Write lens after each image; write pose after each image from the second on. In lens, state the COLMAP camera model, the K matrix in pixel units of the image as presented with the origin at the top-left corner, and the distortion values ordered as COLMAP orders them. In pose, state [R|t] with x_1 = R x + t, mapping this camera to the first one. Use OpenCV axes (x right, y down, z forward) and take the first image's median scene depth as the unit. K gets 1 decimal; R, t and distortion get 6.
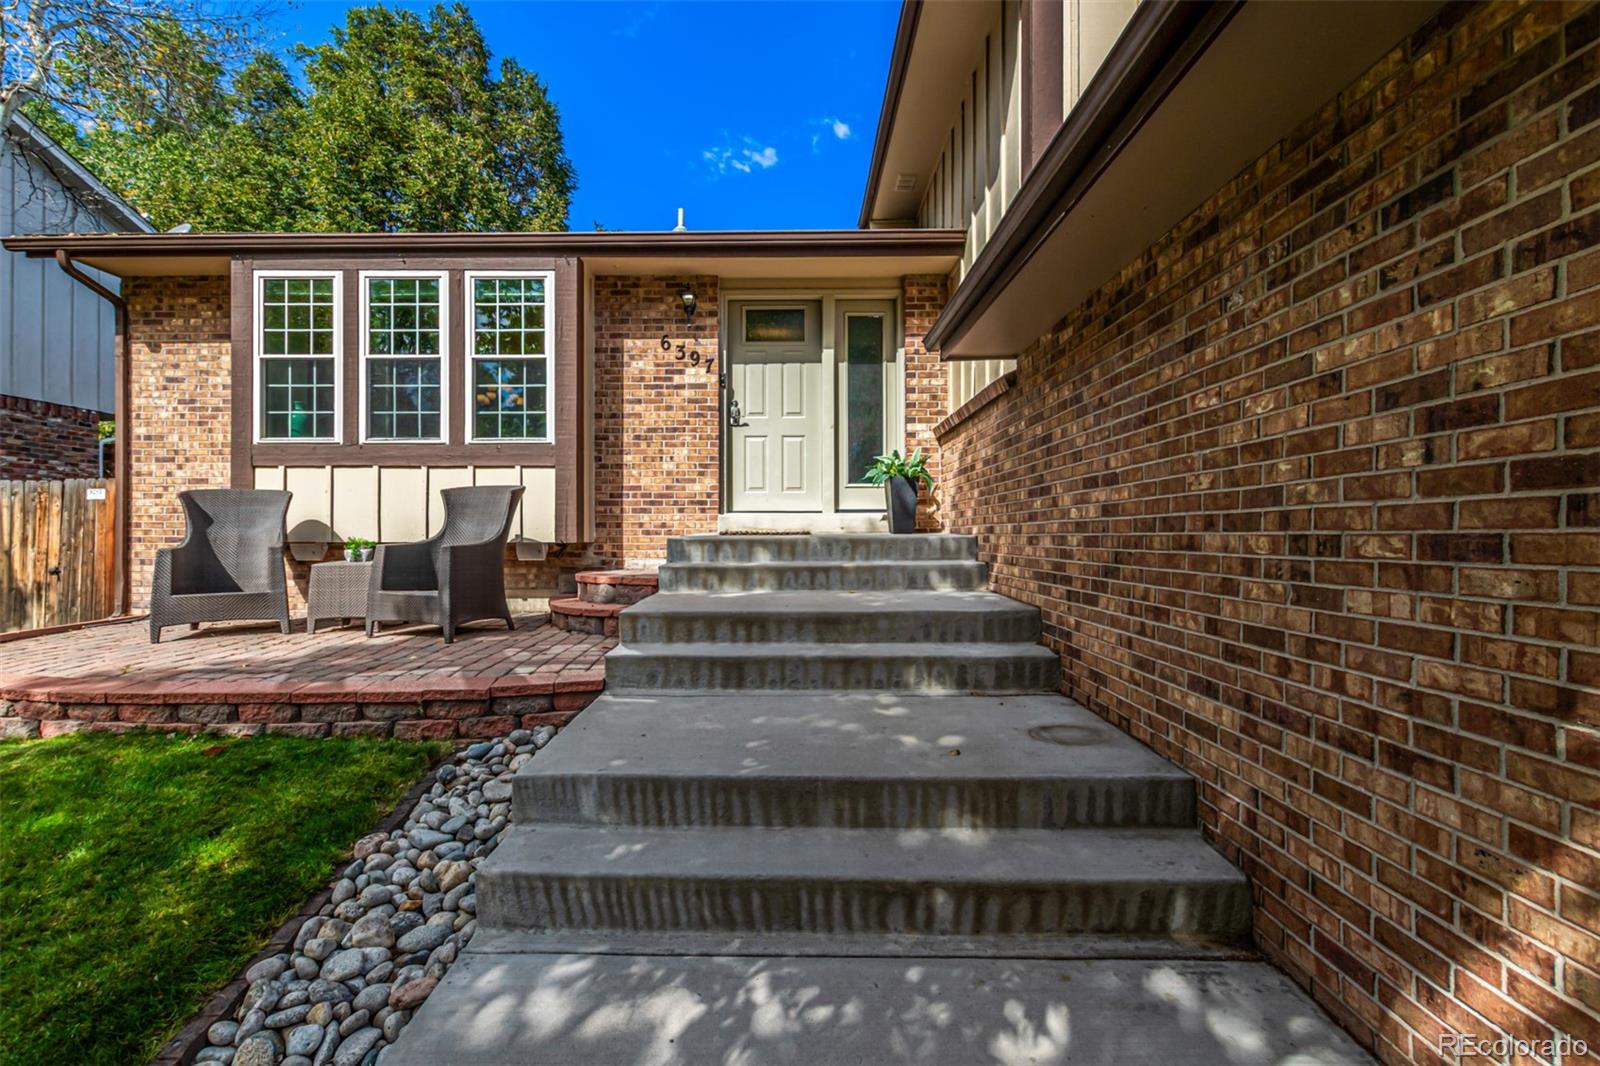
lens RADIAL K [[739.5, 0, 800.0], [0, 739.5, 533.0], [0, 0, 1]] dist [-0.002173, 0.000042]
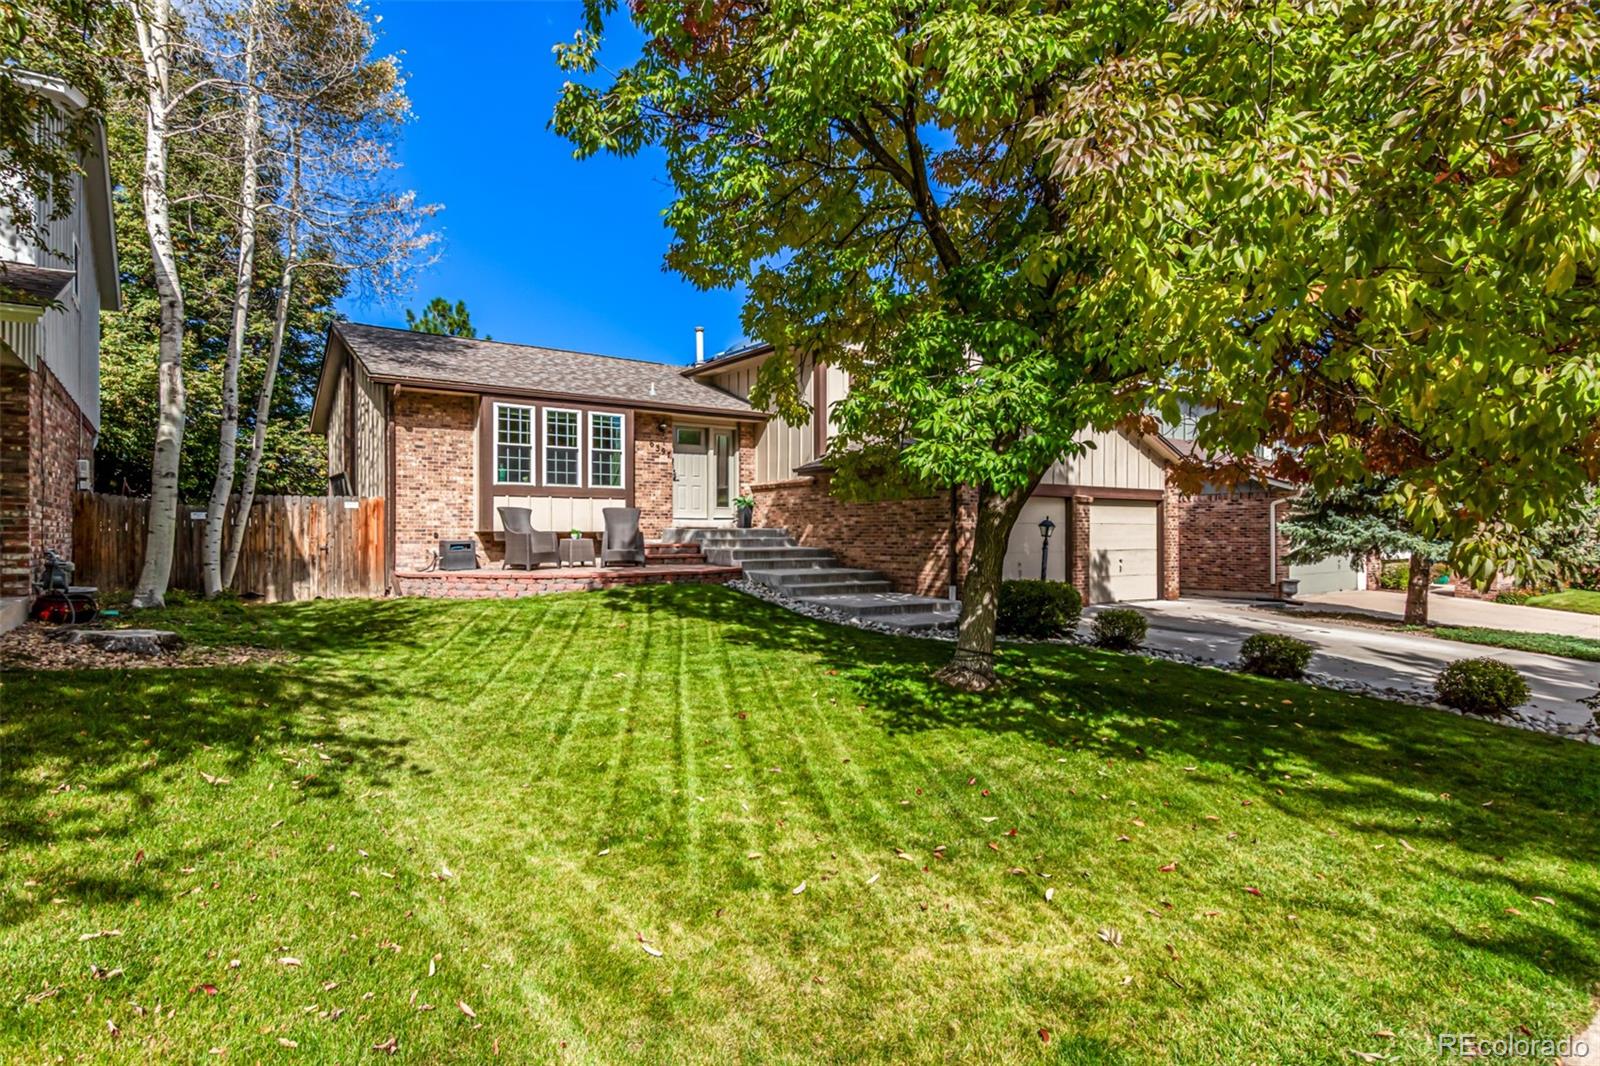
lens RADIAL K [[951.6, 0, 800.0], [0, 951.6, 533.0], [0, 0, 1]] dist [0.000544, -0.000022]
pose [[0.786805, 0.000058, 0.617201, -1.629103], [0.000139, 1.000000, -0.000271, 0.016457], [-0.617201, 0.000299, 0.786805, -1.574395]]
